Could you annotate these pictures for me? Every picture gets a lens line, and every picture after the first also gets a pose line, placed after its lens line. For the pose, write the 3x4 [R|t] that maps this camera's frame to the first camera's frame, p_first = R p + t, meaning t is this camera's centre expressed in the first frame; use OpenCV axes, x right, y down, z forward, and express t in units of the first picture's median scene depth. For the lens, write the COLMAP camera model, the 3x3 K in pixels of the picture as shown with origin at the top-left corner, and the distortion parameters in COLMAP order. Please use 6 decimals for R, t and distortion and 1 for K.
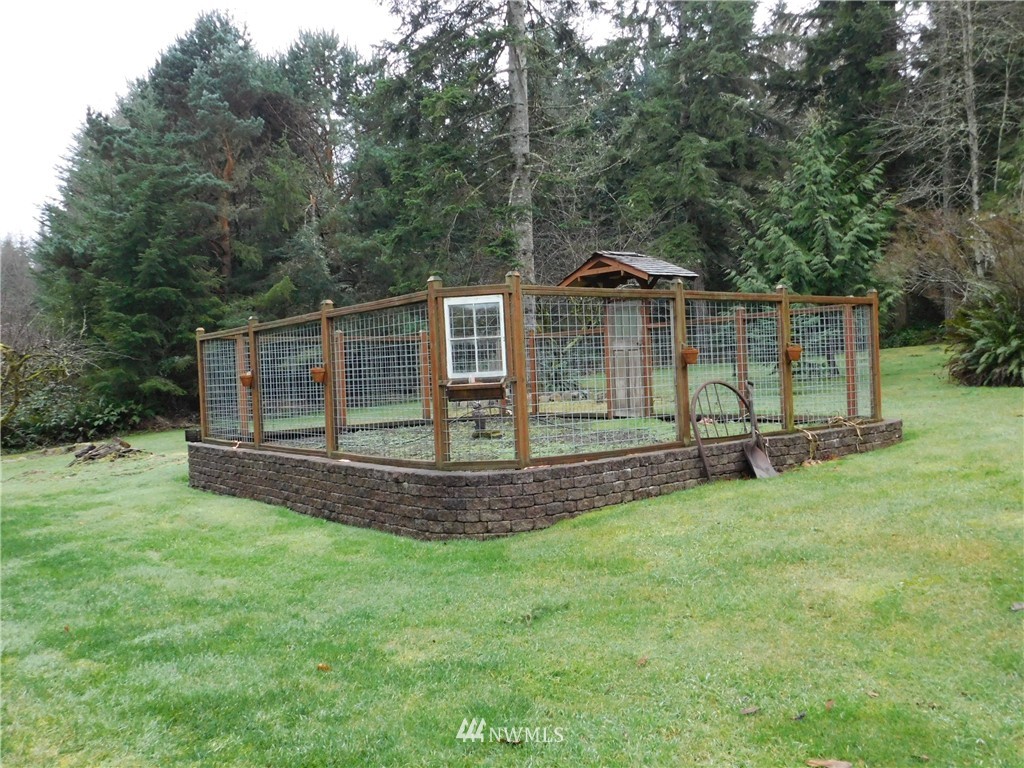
lens RADIAL K [[891.8, 0, 512.0], [0, 891.8, 384.0], [0, 0, 1]] dist [-0.001627, -0.000649]
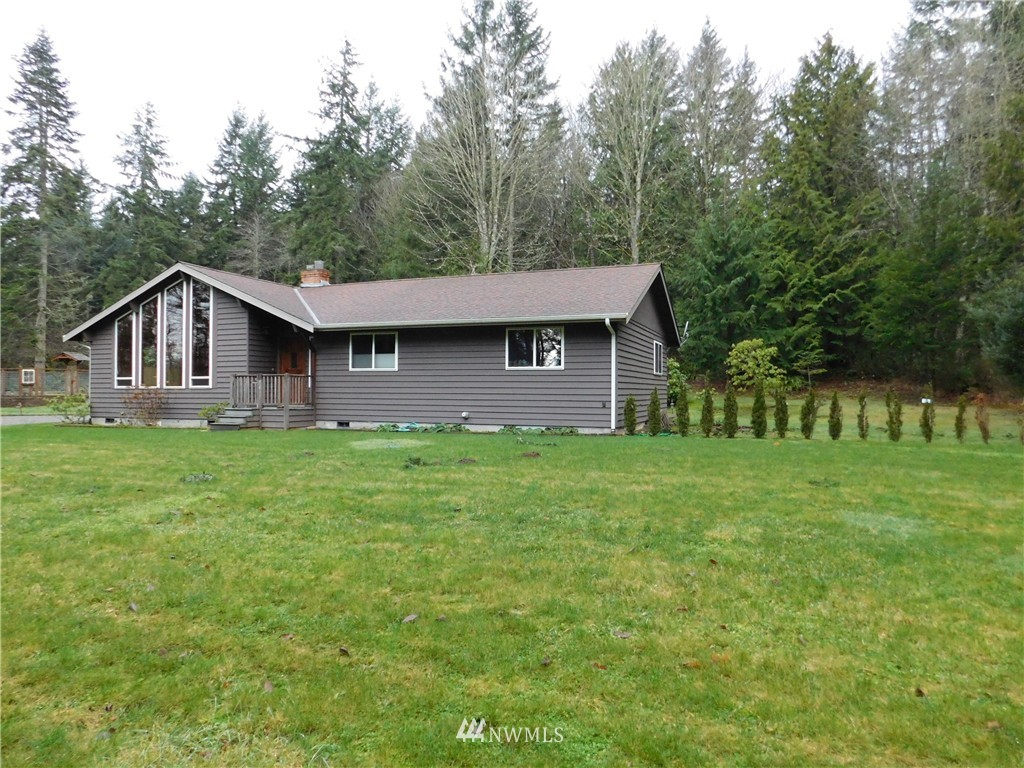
lens RADIAL K [[645.3, 0, 512.0], [0, 645.3, 384.0], [0, 0, 1]] dist [-0.002456, -0.001072]
pose [[0.797757, 0.051064, 0.600813, -0.016259], [-0.032474, 0.998600, -0.041754, 0.027237], [-0.602104, 0.013798, 0.798298, -1.559835]]
